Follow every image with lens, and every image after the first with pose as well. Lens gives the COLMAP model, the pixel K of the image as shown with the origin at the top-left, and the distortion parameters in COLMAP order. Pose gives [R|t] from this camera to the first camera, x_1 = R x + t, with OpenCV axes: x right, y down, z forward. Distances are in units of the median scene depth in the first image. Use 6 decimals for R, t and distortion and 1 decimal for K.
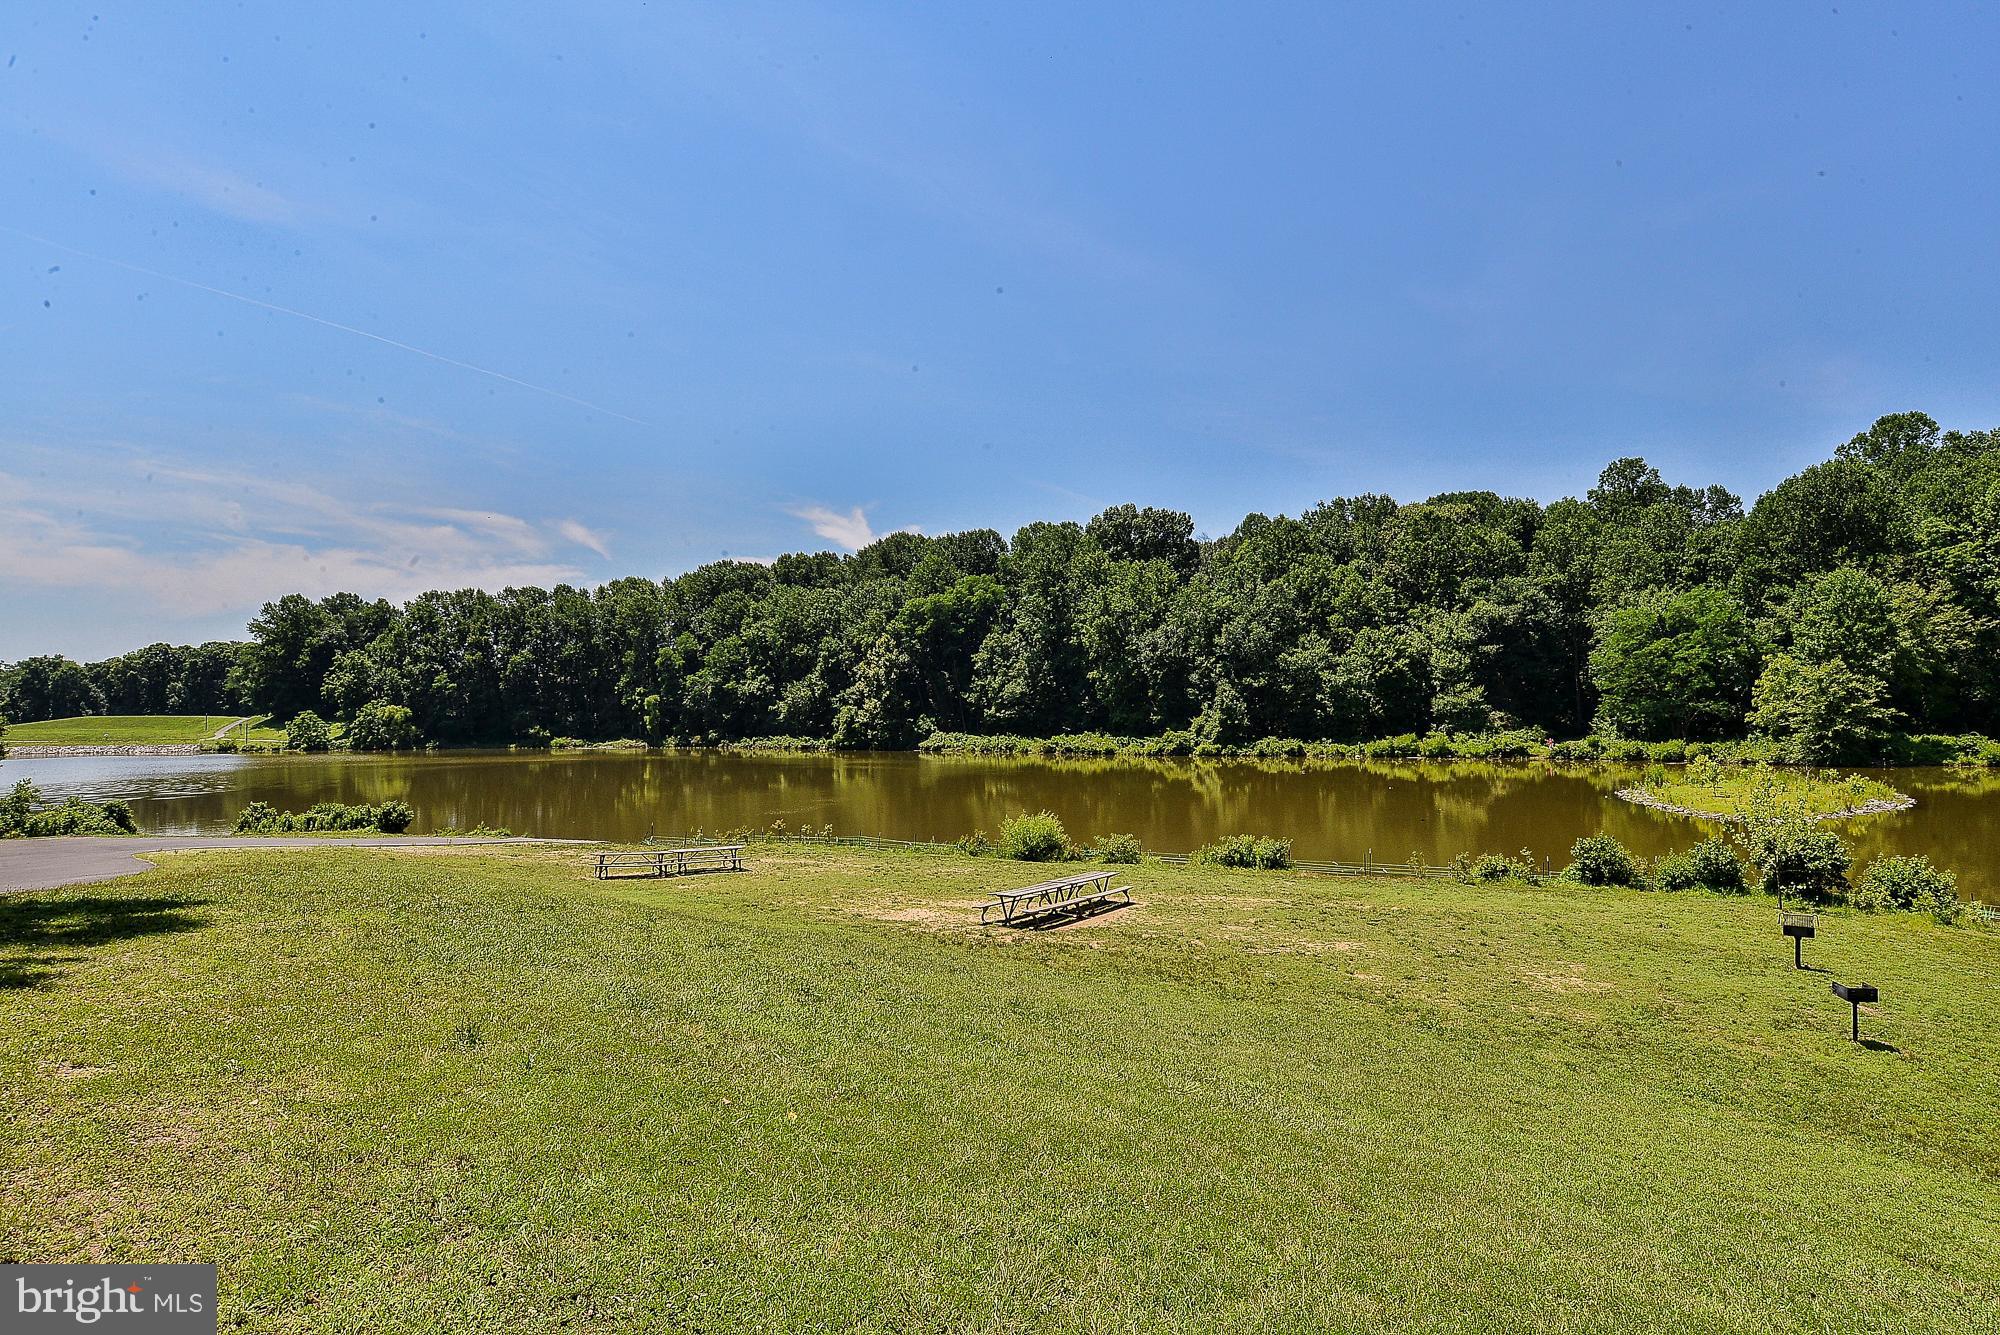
lens RADIAL K [[1045.1, 0, 1000.0], [0, 1045.1, 667.5], [0, 0, 1]] dist [-0.044130, 0.000587]
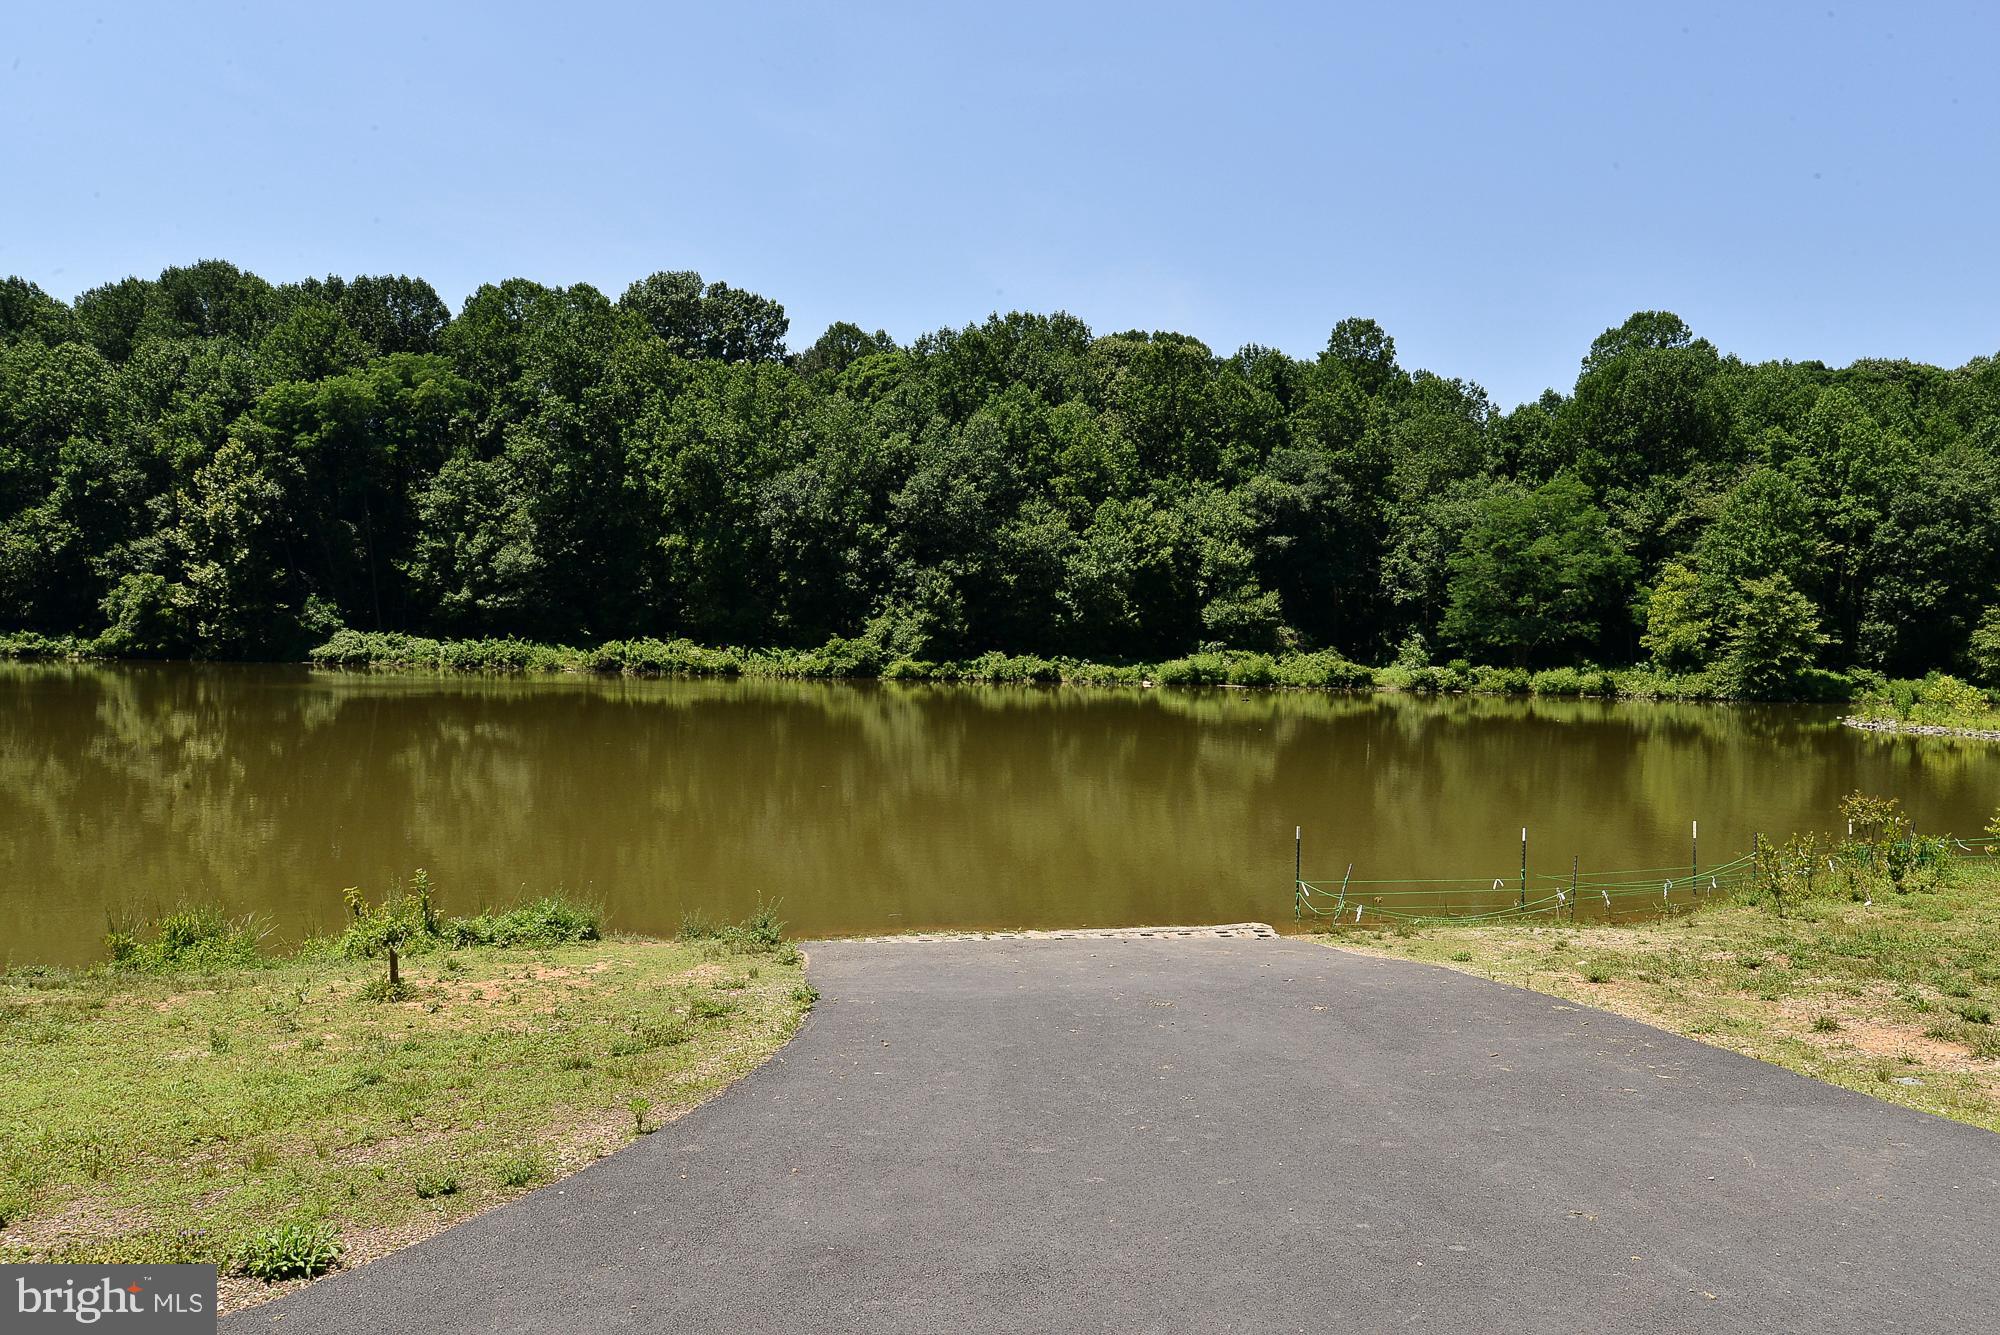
lens RADIAL K [[1374.5, 0, 1000.0], [0, 1374.5, 667.5], [0, 0, 1]] dist [-0.067556, 0.033914]
pose [[0.826240, 0.024122, 0.562802, -0.221555], [-0.058951, 0.997299, 0.043801, 0.038176], [-0.560226, -0.069368, 0.825430, 0.286029]]
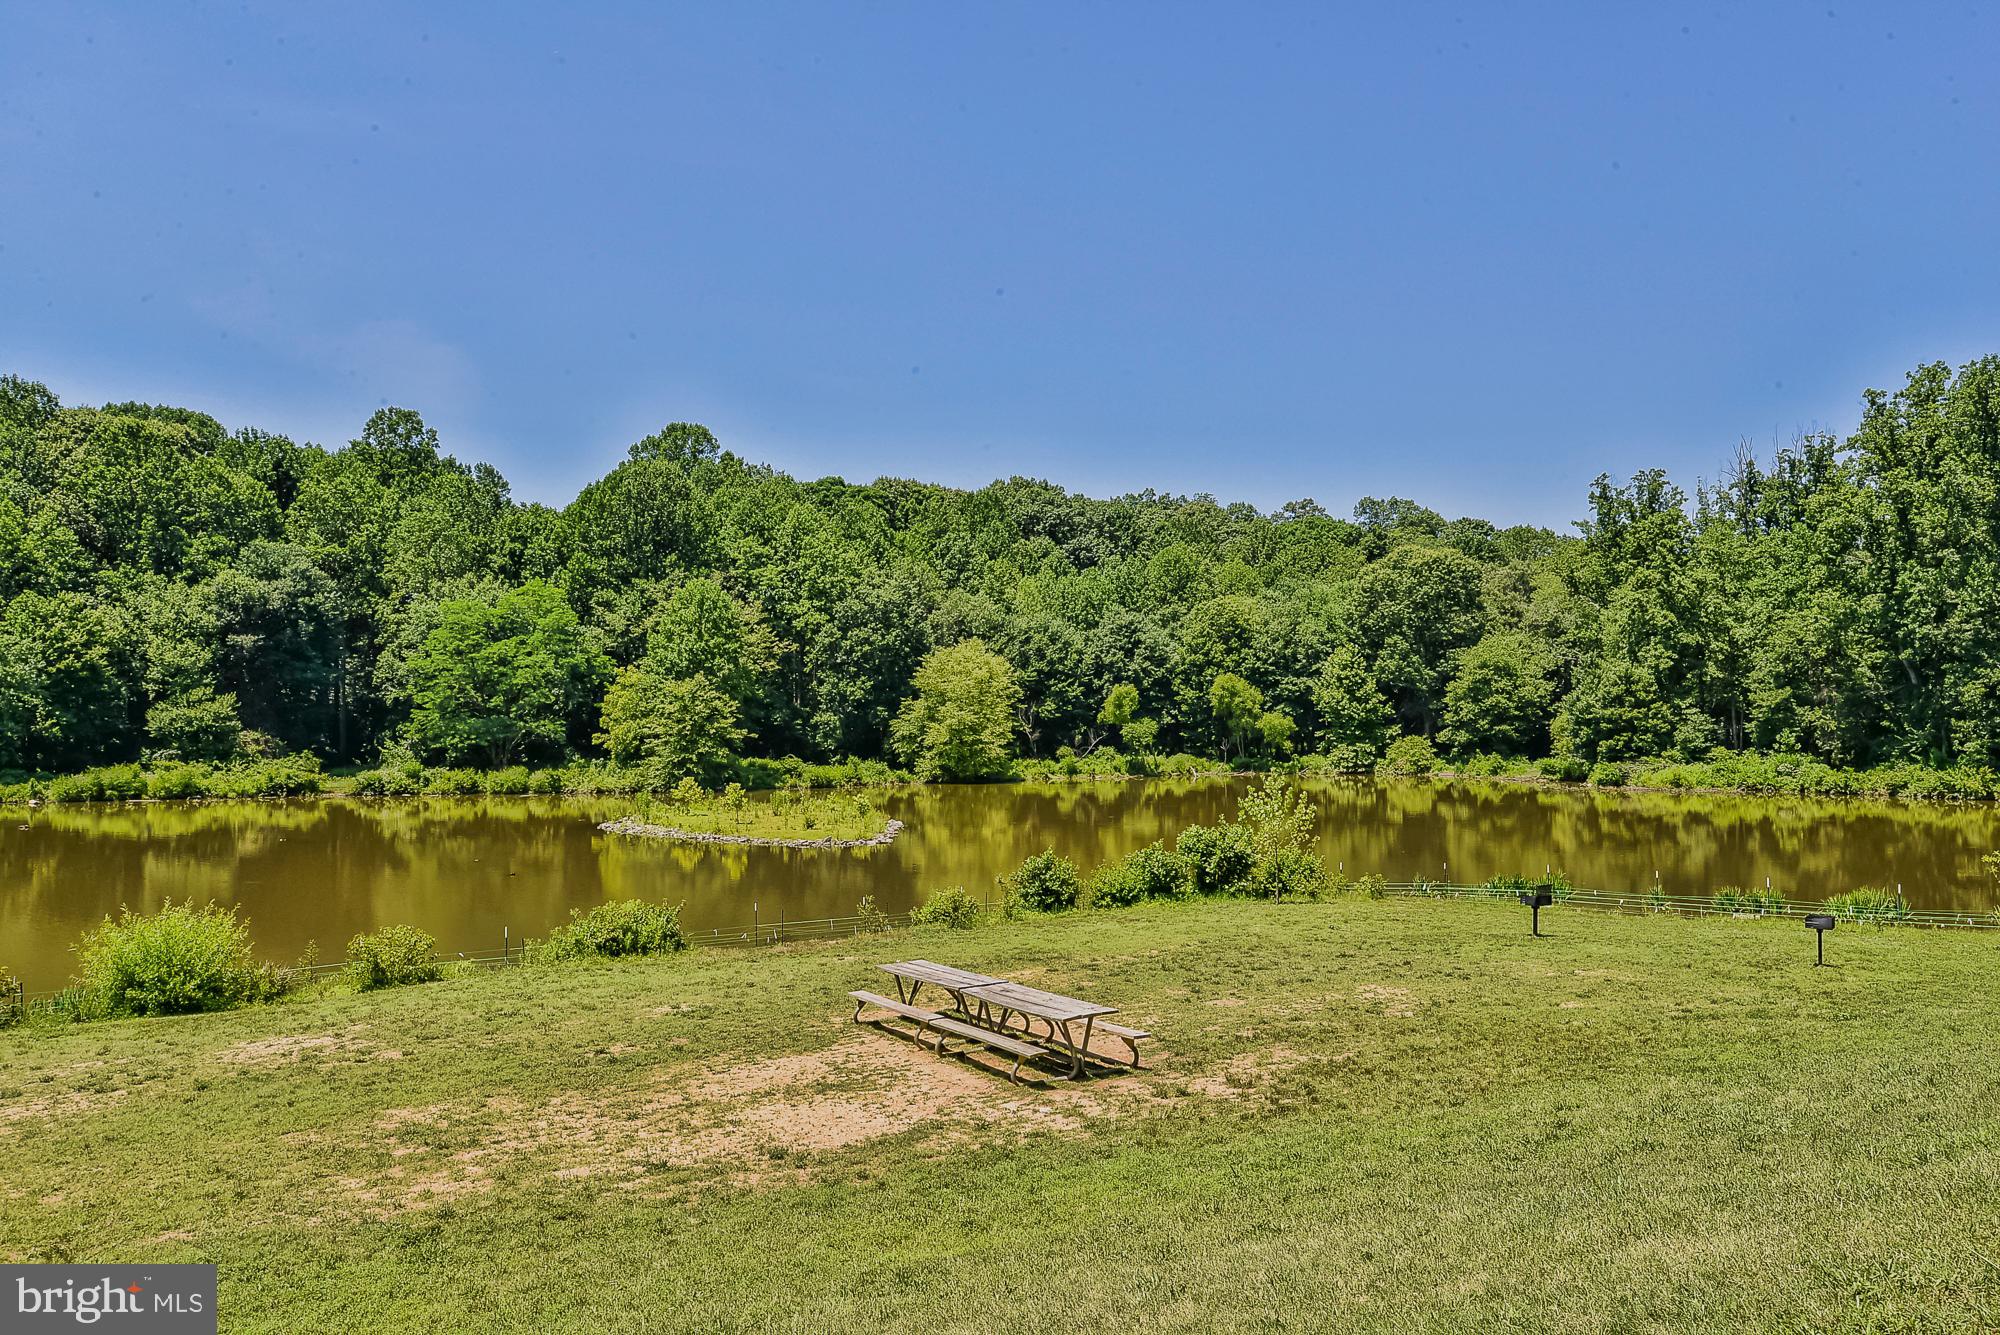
lens RADIAL K [[1371.1, 0, 1000.0], [0, 1371.1, 667.5], [0, 0, 1]] dist [-0.002998, -0.002570]
pose [[0.454991, 0.051426, 0.889010, -0.101948], [-0.039614, 0.998512, -0.037486, 0.013522], [-0.889615, -0.018161, 0.456351, 0.126419]]
